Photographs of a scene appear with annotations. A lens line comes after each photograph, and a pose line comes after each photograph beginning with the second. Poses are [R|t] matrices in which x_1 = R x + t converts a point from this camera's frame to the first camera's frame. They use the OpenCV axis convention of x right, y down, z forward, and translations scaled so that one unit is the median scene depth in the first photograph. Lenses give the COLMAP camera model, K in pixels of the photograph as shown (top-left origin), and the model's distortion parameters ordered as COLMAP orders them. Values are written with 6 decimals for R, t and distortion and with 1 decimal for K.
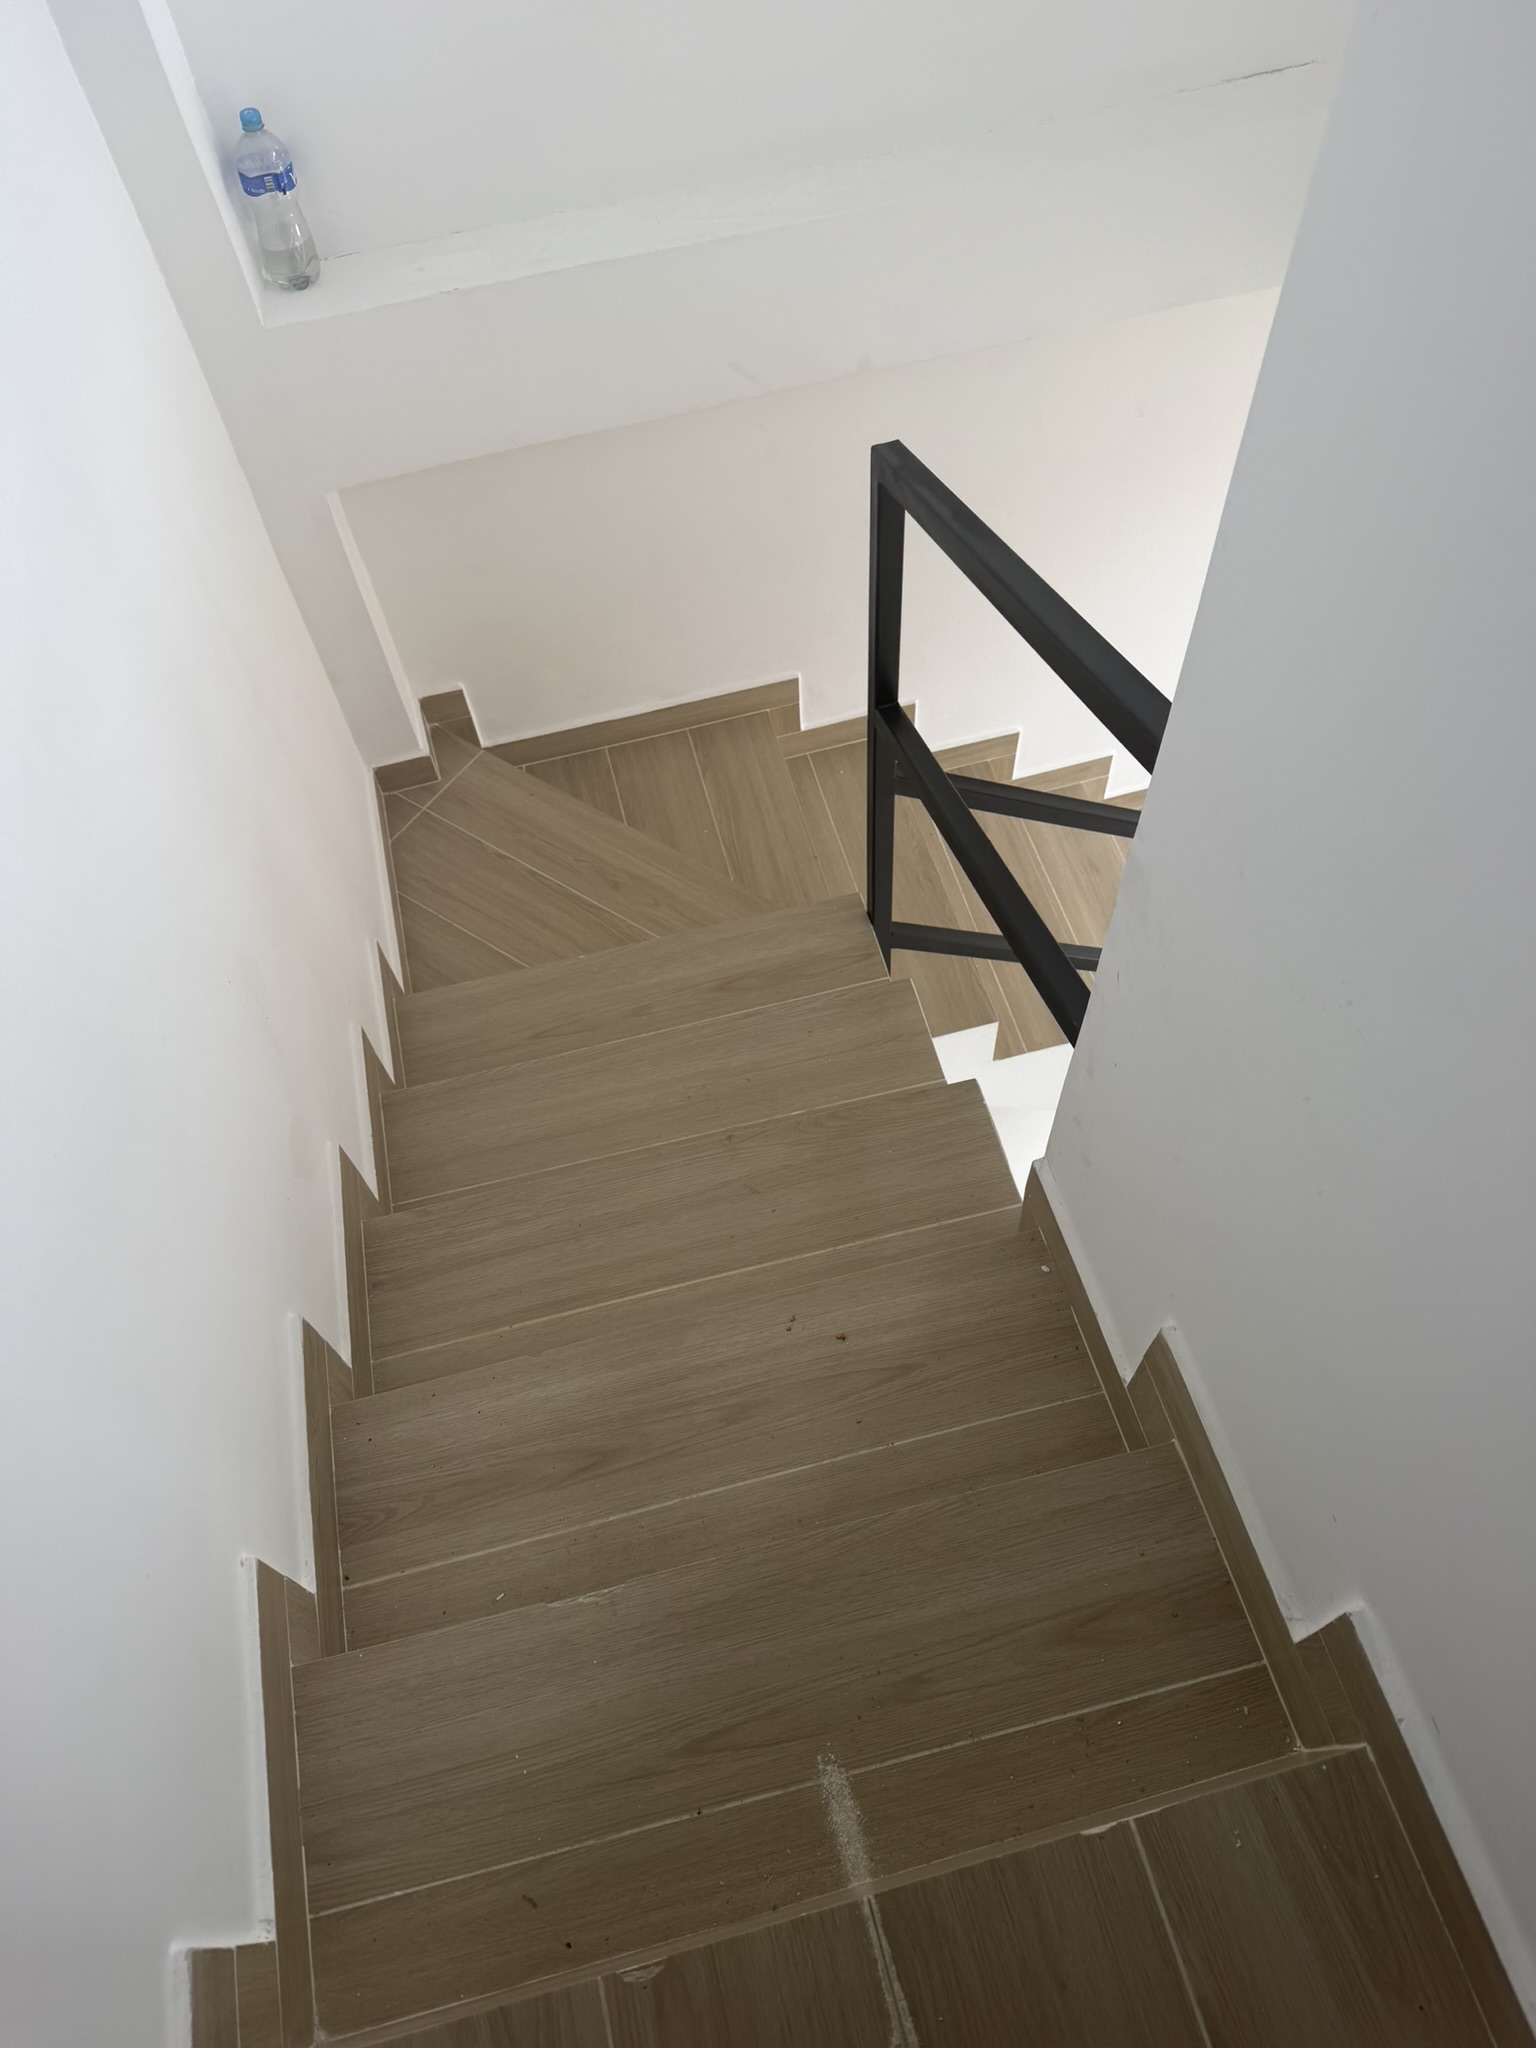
lens RADIAL K [[1429.3, 0, 768.0], [0, 1429.3, 1024.0], [0, 0, 1]] dist [0.001402, -0.025644]
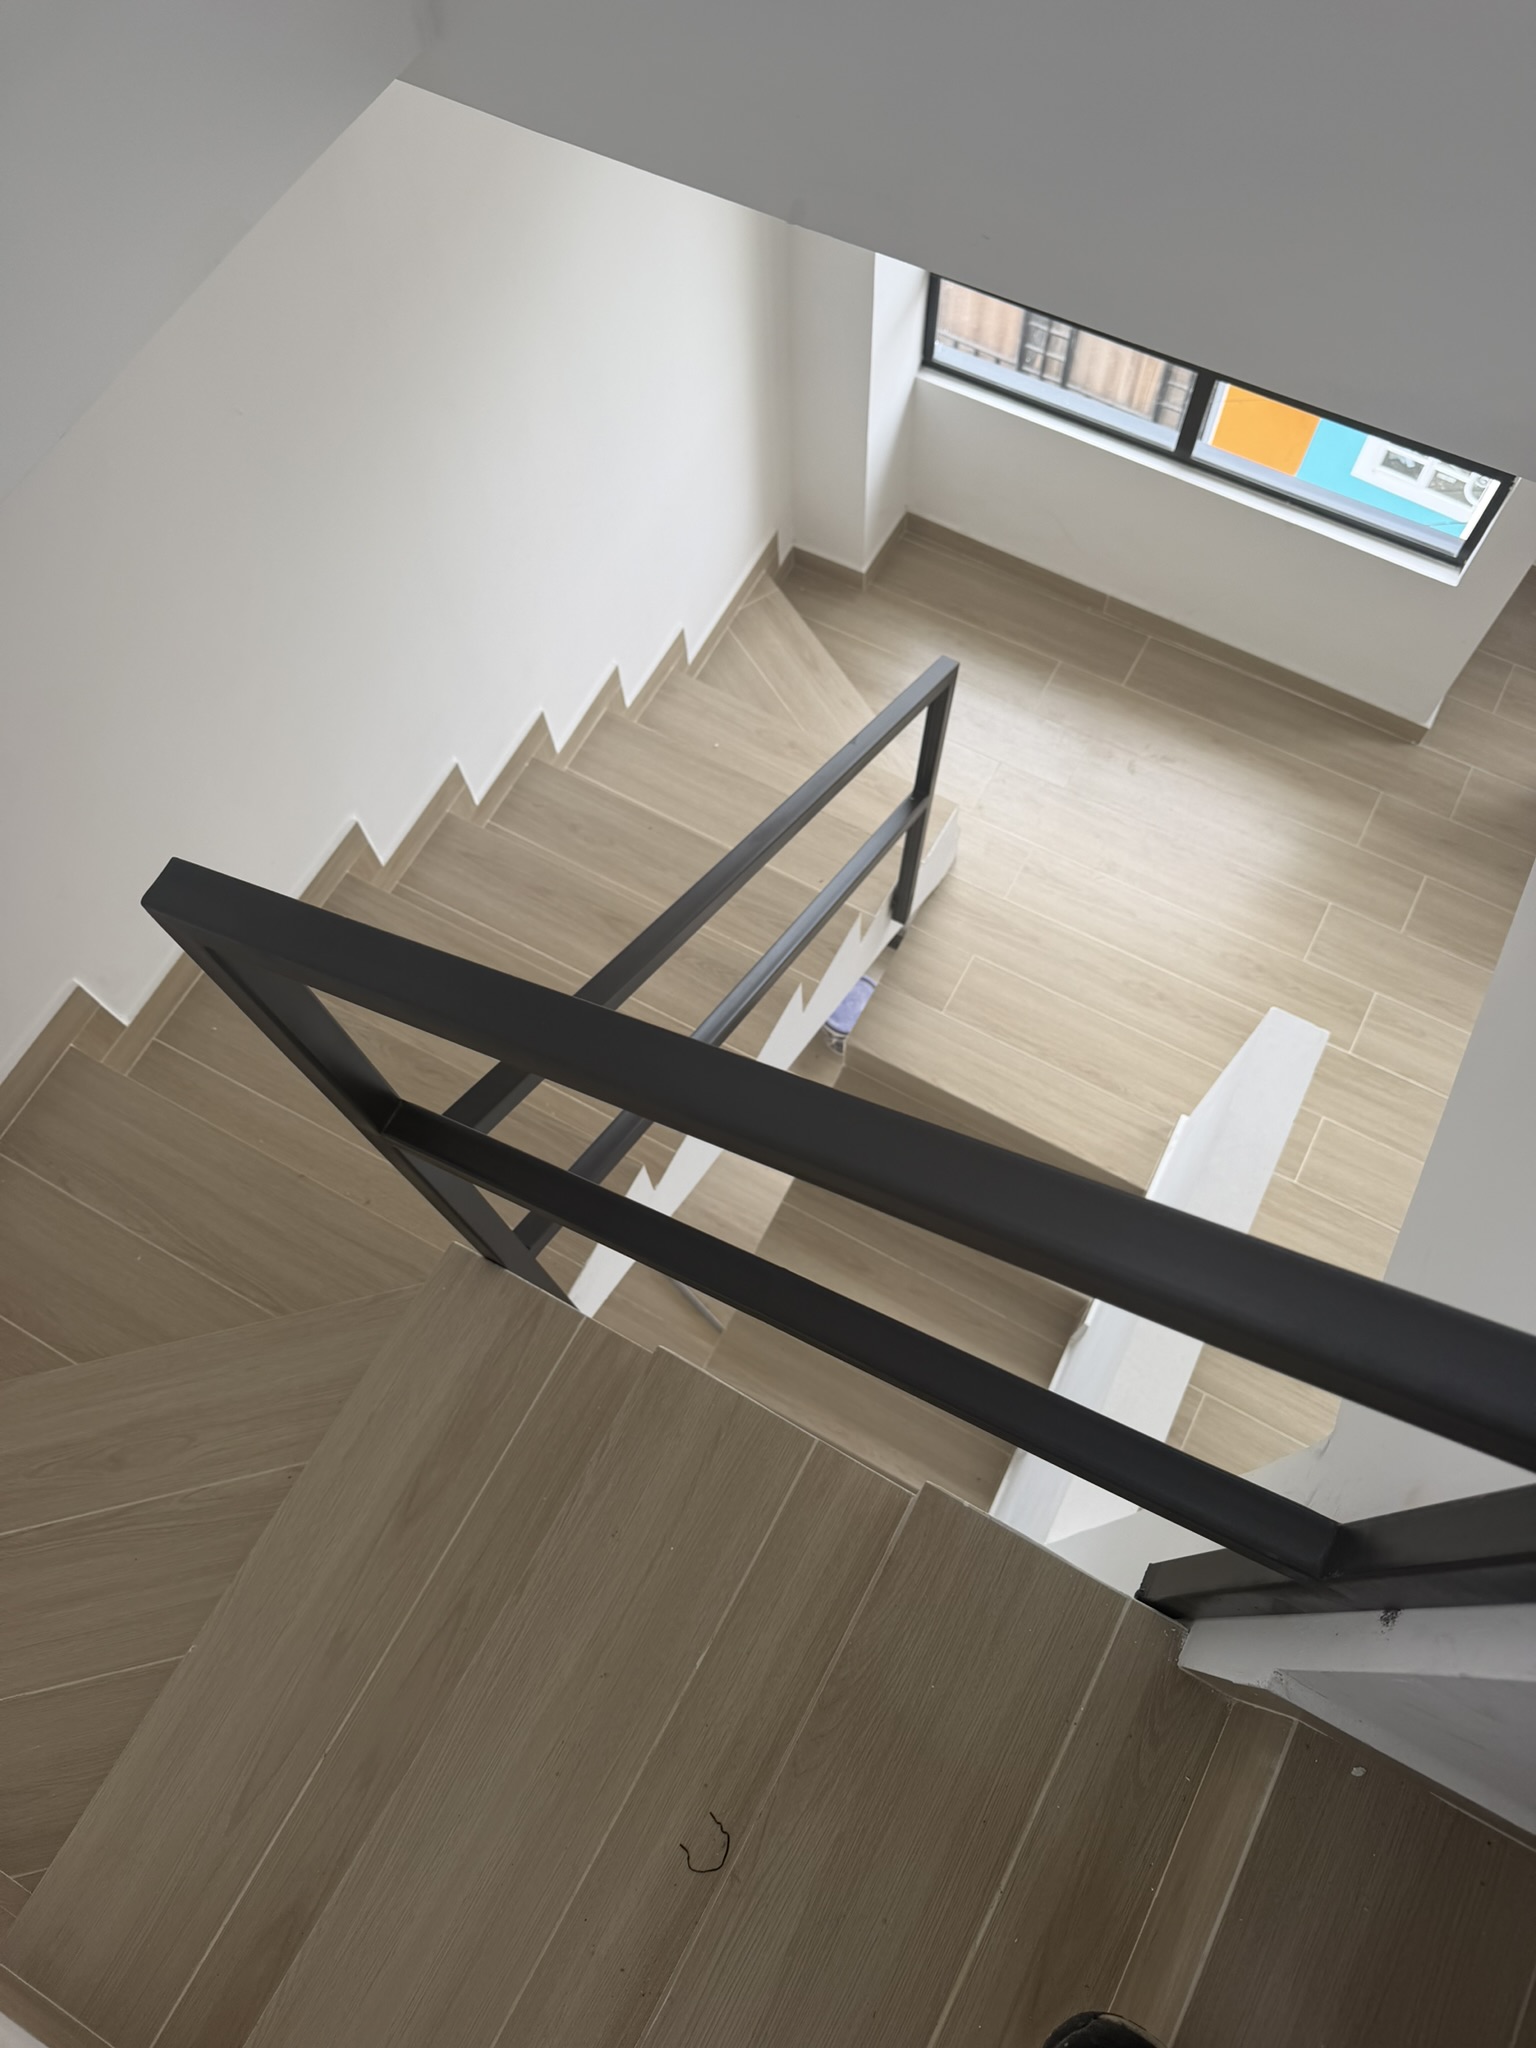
lens RADIAL K [[1429.3, 0, 768.0], [0, 1429.3, 1024.0], [0, 0, 1]] dist [0.001402, -0.025644]
pose [[0.679549, -0.663760, 0.312467, 0.020643], [0.615294, 0.747610, 0.249984, -0.205760], [-0.399533, 0.022383, 0.916446, 0.271920]]
